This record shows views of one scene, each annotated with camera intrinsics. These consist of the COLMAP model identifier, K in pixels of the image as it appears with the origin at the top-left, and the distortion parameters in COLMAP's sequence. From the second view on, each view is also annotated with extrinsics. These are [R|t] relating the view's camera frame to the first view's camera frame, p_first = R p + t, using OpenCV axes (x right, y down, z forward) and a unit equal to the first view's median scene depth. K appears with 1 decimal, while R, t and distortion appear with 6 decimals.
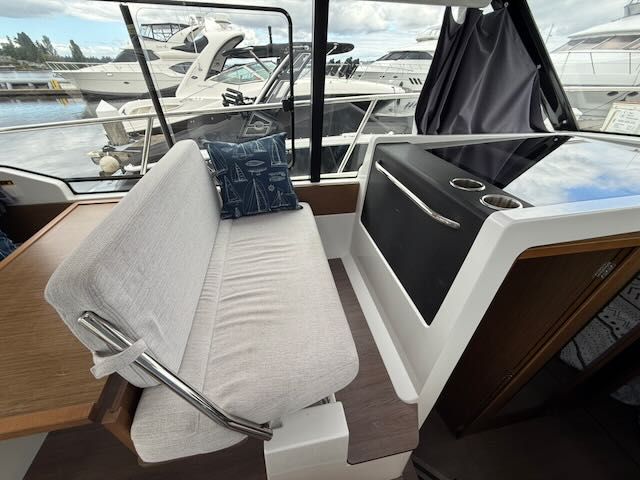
lens RADIAL K [[251.7, 0, 315.7], [0, 251.7, 241.5], [0, 0, 1]] dist [-0.004052, 0.000107]
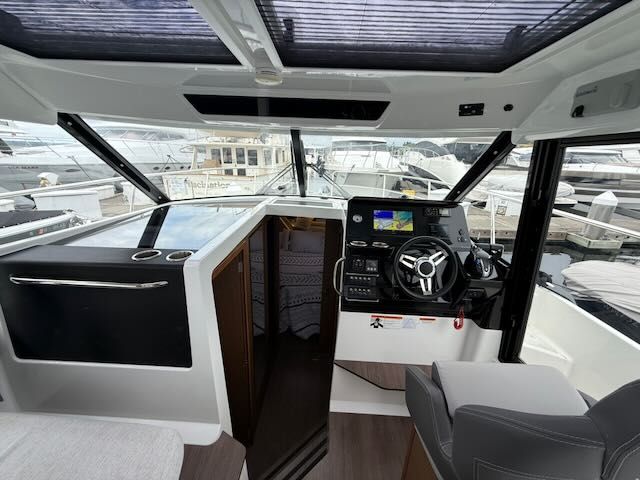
lens RADIAL K [[260.4, 0, 325.5], [0, 260.4, 236.4], [0, 0, 1]] dist [-0.001179, 0.000465]
pose [[0.198774, -0.287979, 0.936780, -0.272438], [0.534435, 0.833076, 0.142698, -0.008581], [-0.821503, 0.472284, 0.319500, -0.135140]]
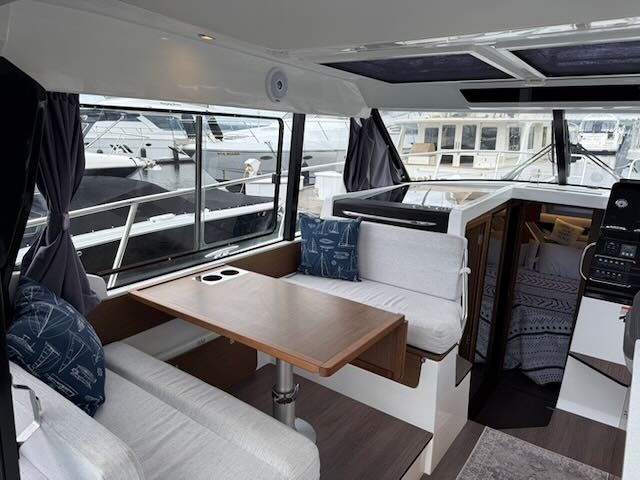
lens RADIAL K [[470.9, 0, 301.2], [0, 470.9, 240.2], [0, 0, 1]] dist [-0.005938, -0.020130]
pose [[0.735702, -0.152271, 0.659967, -1.409365], [0.382434, 0.897600, -0.219222, 0.238293], [-0.559005, 0.413676, 0.718600, -0.511744]]
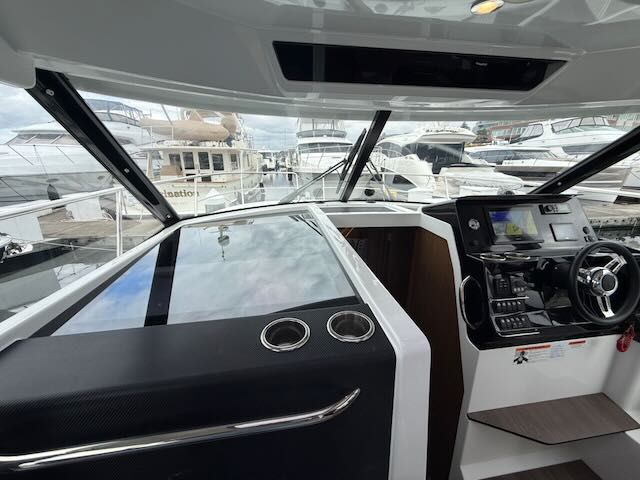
lens RADIAL K [[251.7, 0, 322.3], [0, 251.7, 241.1], [0, 0, 1]] dist [-0.004052, 0.000107]
pose [[0.030034, -0.309357, 0.950471, 0.022480], [0.566278, 0.788845, 0.238858, -0.322880], [-0.823667, 0.531058, 0.198874, 0.415854]]
